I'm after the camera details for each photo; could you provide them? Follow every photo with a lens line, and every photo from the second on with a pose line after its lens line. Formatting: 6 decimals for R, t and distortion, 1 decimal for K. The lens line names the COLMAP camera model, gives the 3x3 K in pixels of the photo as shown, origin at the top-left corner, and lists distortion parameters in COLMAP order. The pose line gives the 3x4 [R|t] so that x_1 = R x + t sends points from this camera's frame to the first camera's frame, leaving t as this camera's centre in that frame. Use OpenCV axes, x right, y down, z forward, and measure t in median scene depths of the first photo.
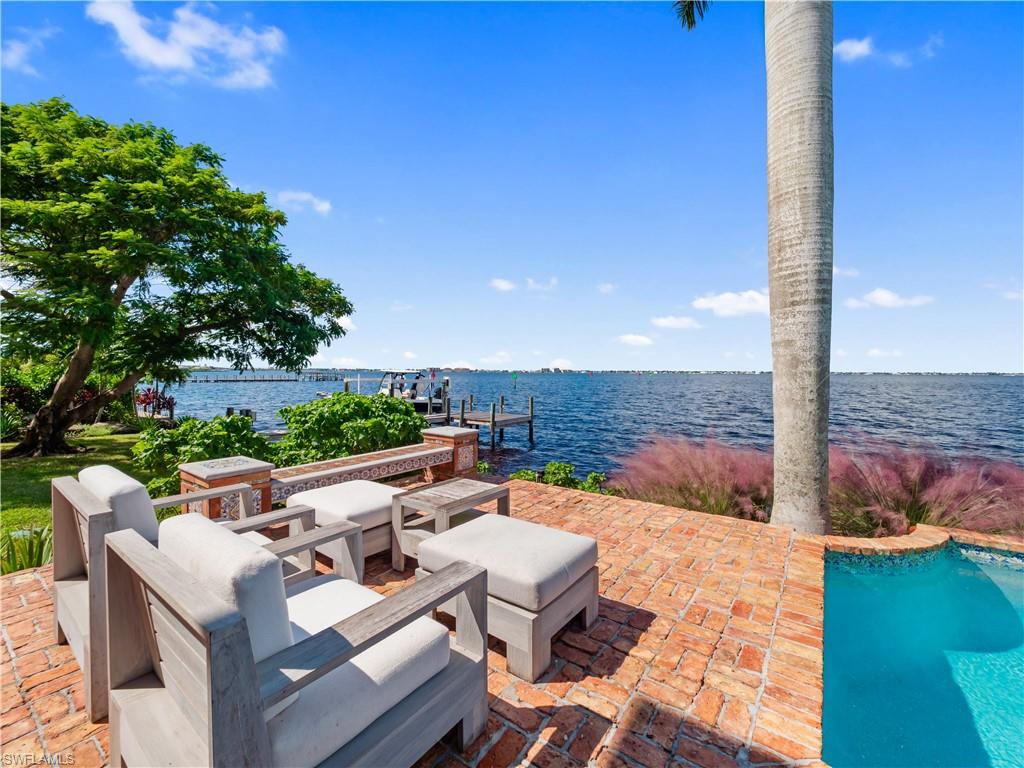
lens RADIAL K [[424.2, 0, 491.6], [0, 424.2, 382.5], [0, 0, 1]] dist [0.010450, -0.012857]
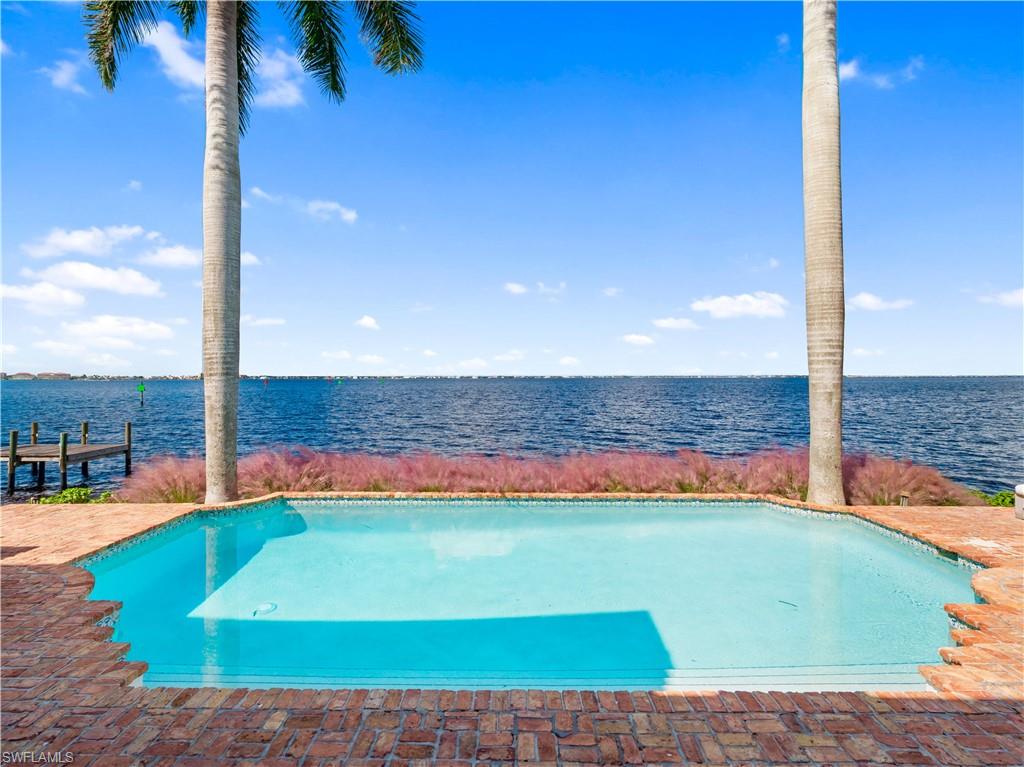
lens RADIAL K [[528.6, 0, 514.8], [0, 528.6, 375.4], [0, 0, 1]] dist [0.001519, -0.001132]
pose [[0.803974, -0.006161, 0.594632, 0.113480], [0.020095, 0.999657, -0.016812, -0.032660], [-0.594324, 0.025466, 0.803822, -0.393653]]
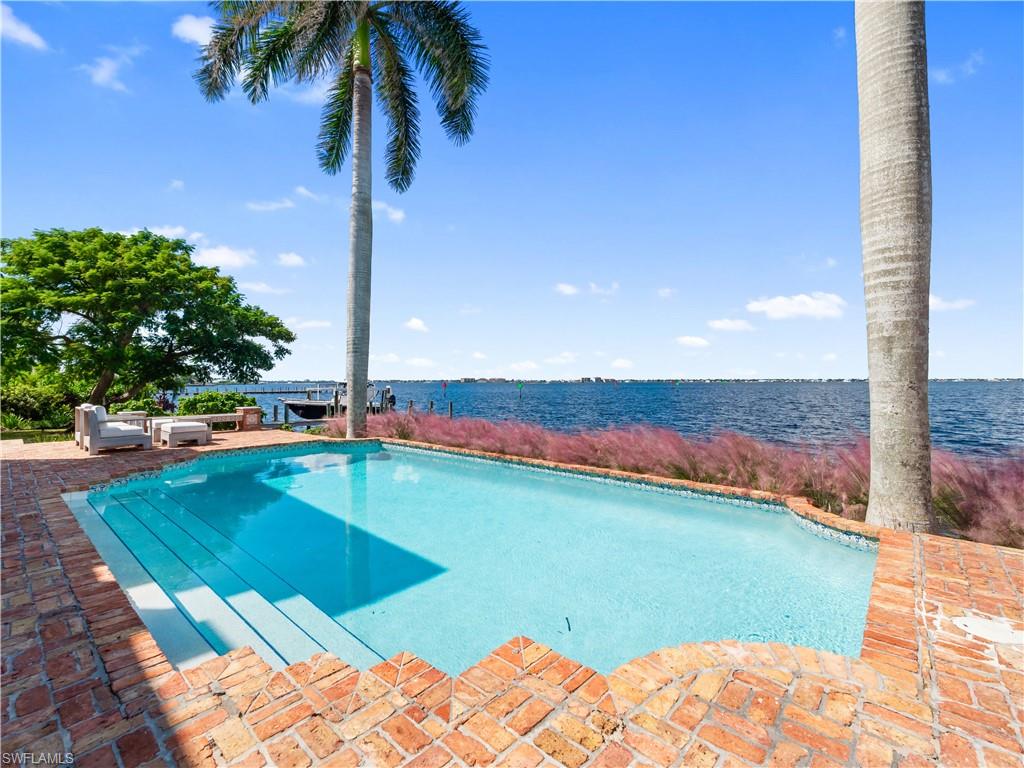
lens RADIAL K [[468.9, 0, 512.0], [0, 468.9, 384.0], [0, 0, 1]] dist [-0.001991, -0.000044]
pose [[0.996035, -0.007639, -0.088631, 0.518059], [0.005726, 0.999746, -0.021819, 0.018396], [0.088775, 0.021225, 0.995826, -0.456399]]
